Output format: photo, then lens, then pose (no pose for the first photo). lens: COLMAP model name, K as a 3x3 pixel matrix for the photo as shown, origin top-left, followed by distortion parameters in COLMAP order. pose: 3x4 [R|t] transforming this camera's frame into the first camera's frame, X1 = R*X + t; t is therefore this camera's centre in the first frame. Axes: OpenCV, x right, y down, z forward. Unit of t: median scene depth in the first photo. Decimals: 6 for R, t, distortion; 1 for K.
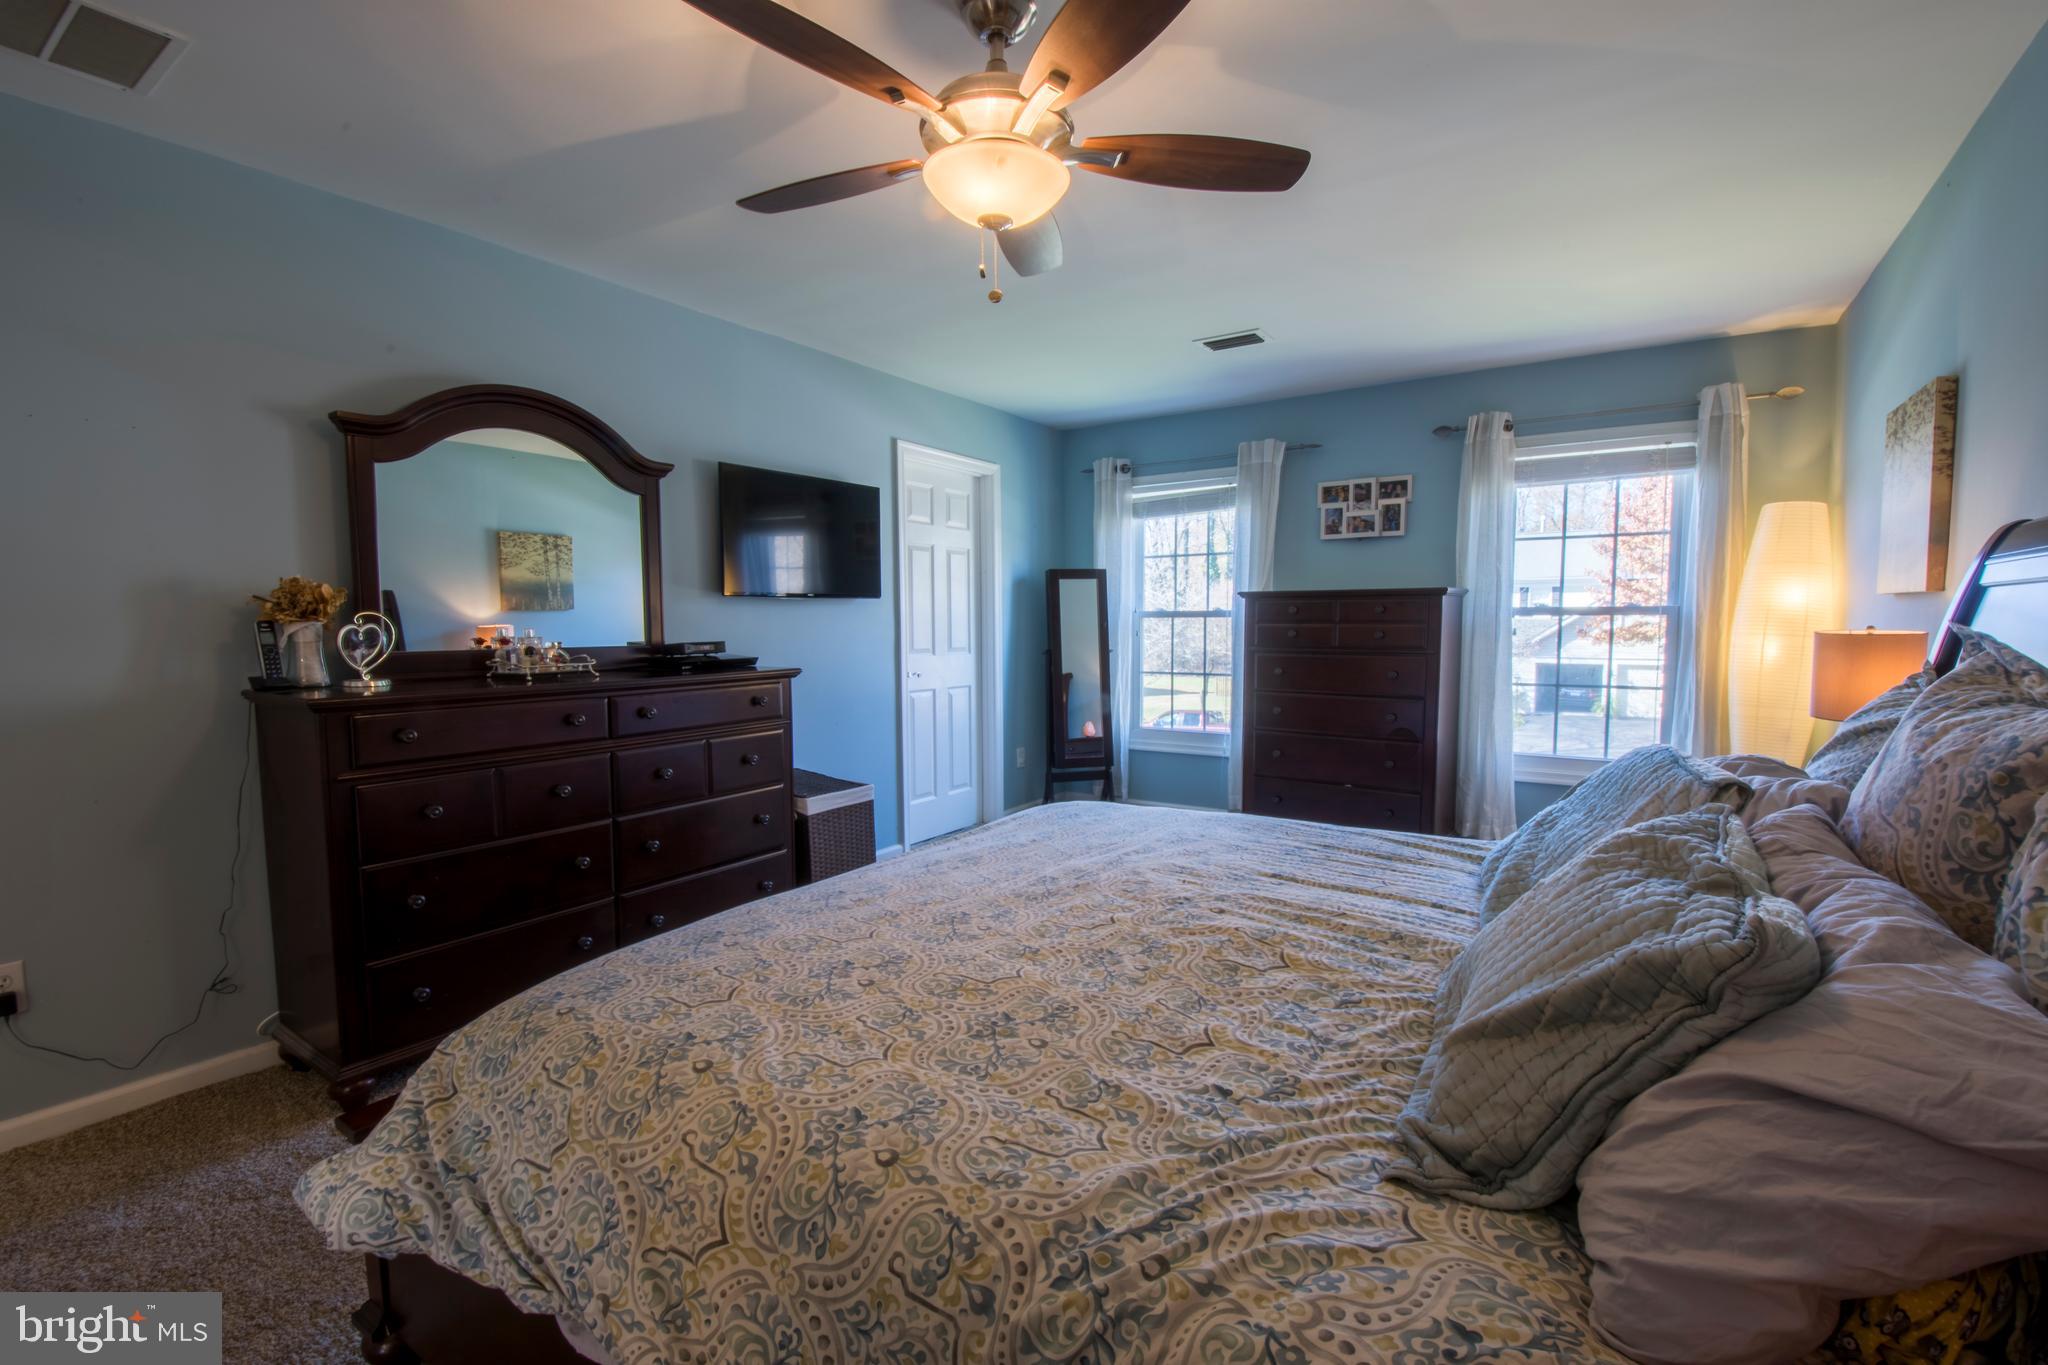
lens RADIAL K [[890.5, 0, 1011.5], [0, 890.5, 684.1], [0, 0, 1]] dist [0.009458, -0.001597]
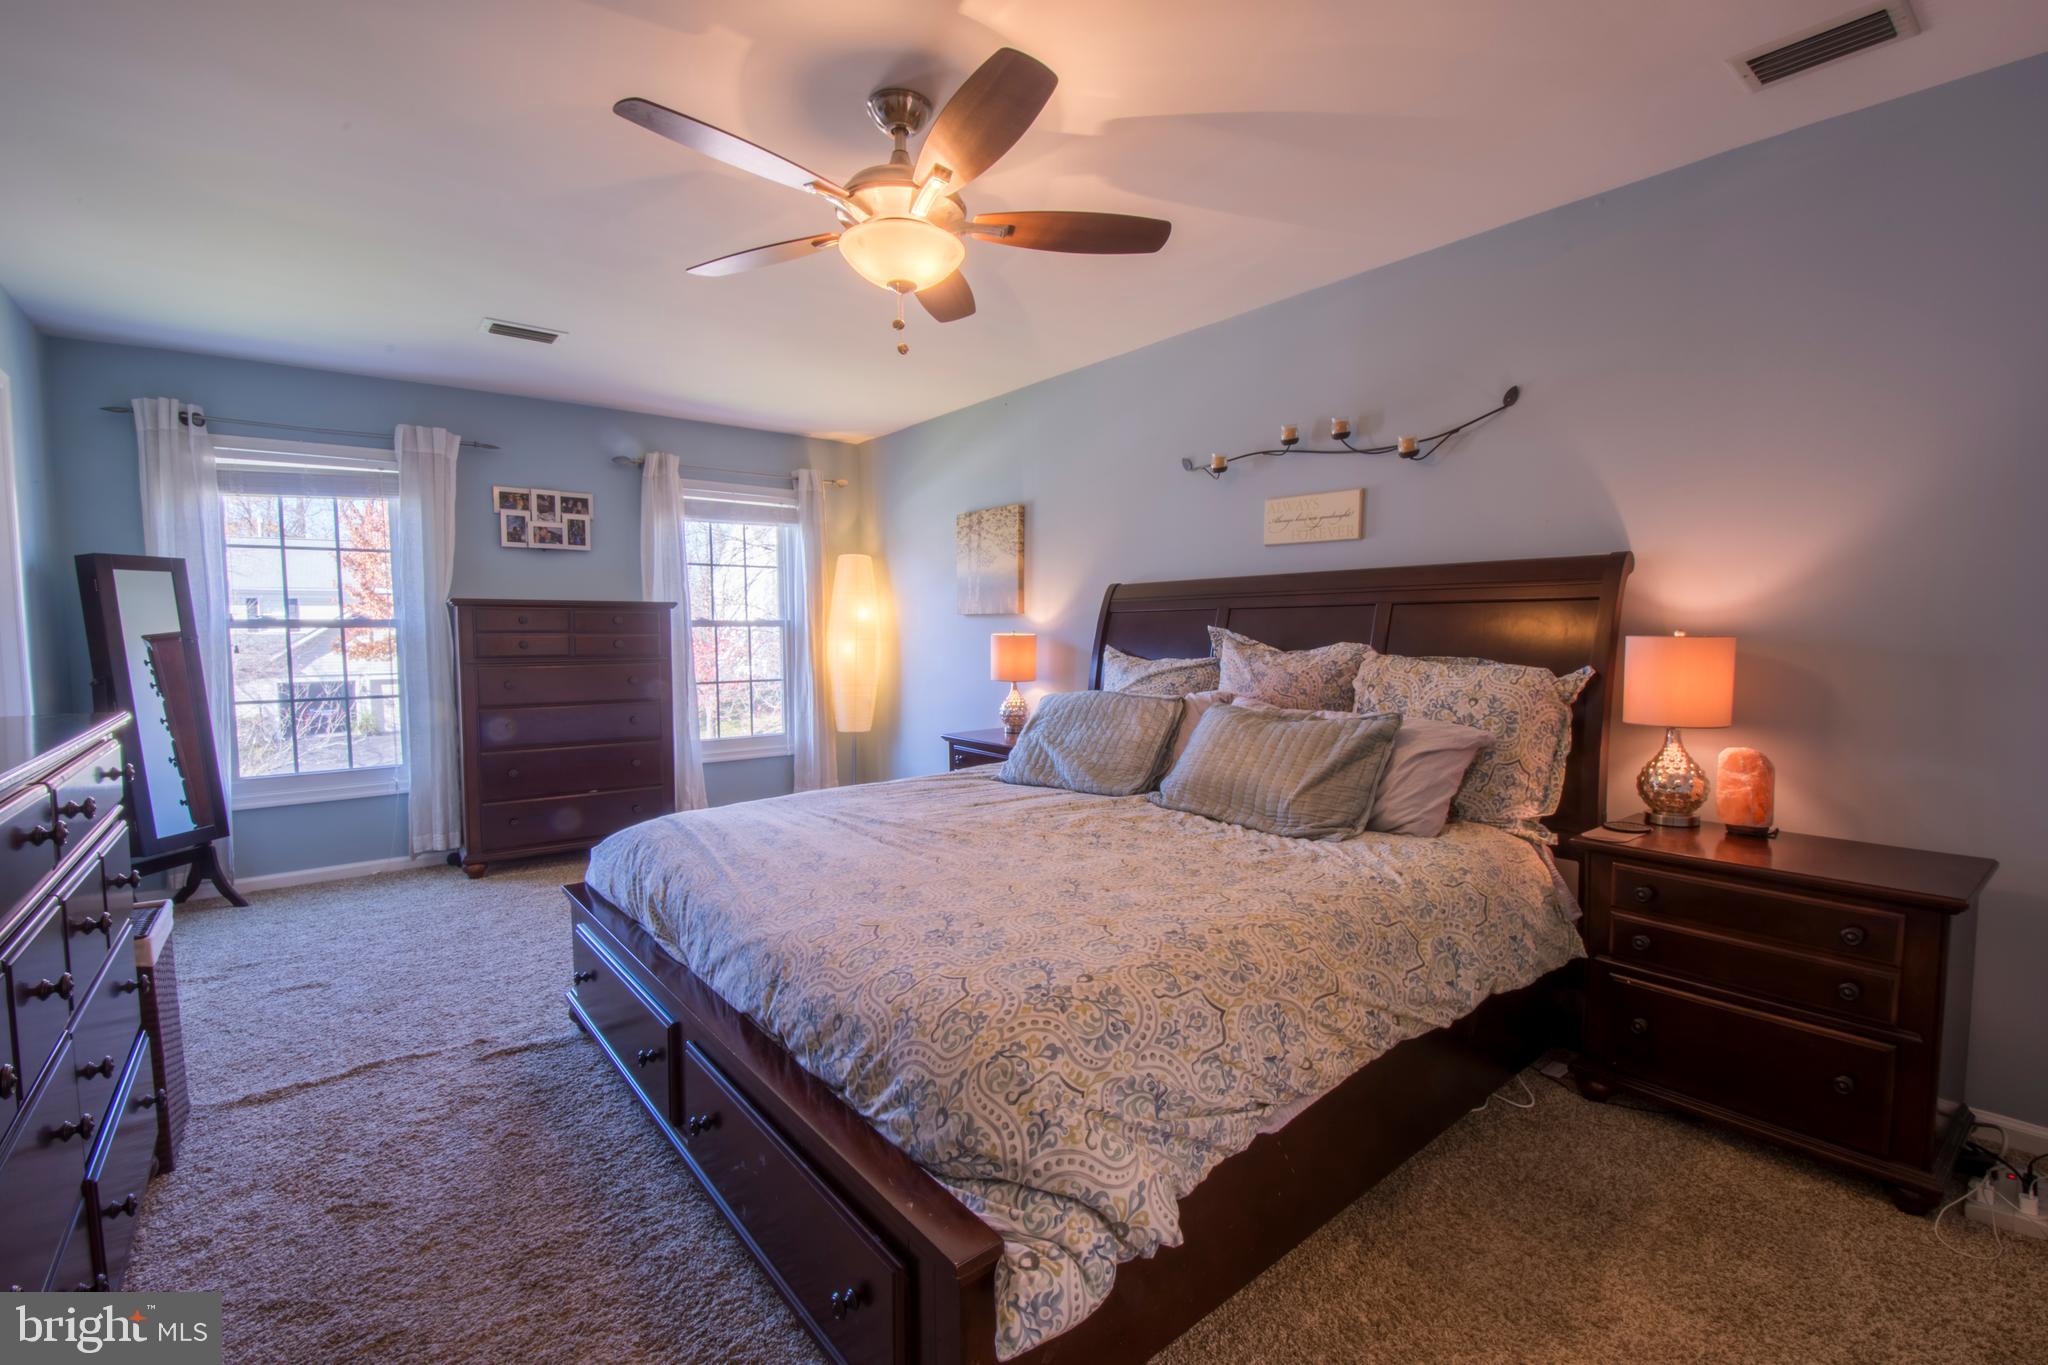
lens RADIAL K [[890.5, 0, 1020.6], [0, 890.5, 680.8], [0, 0, 1]] dist [0.009458, -0.001597]
pose [[0.307218, -0.056894, 0.949937, -0.411932], [0.075548, 0.996519, 0.035251, -0.010895], [-0.948636, 0.060936, 0.310446, 0.191488]]
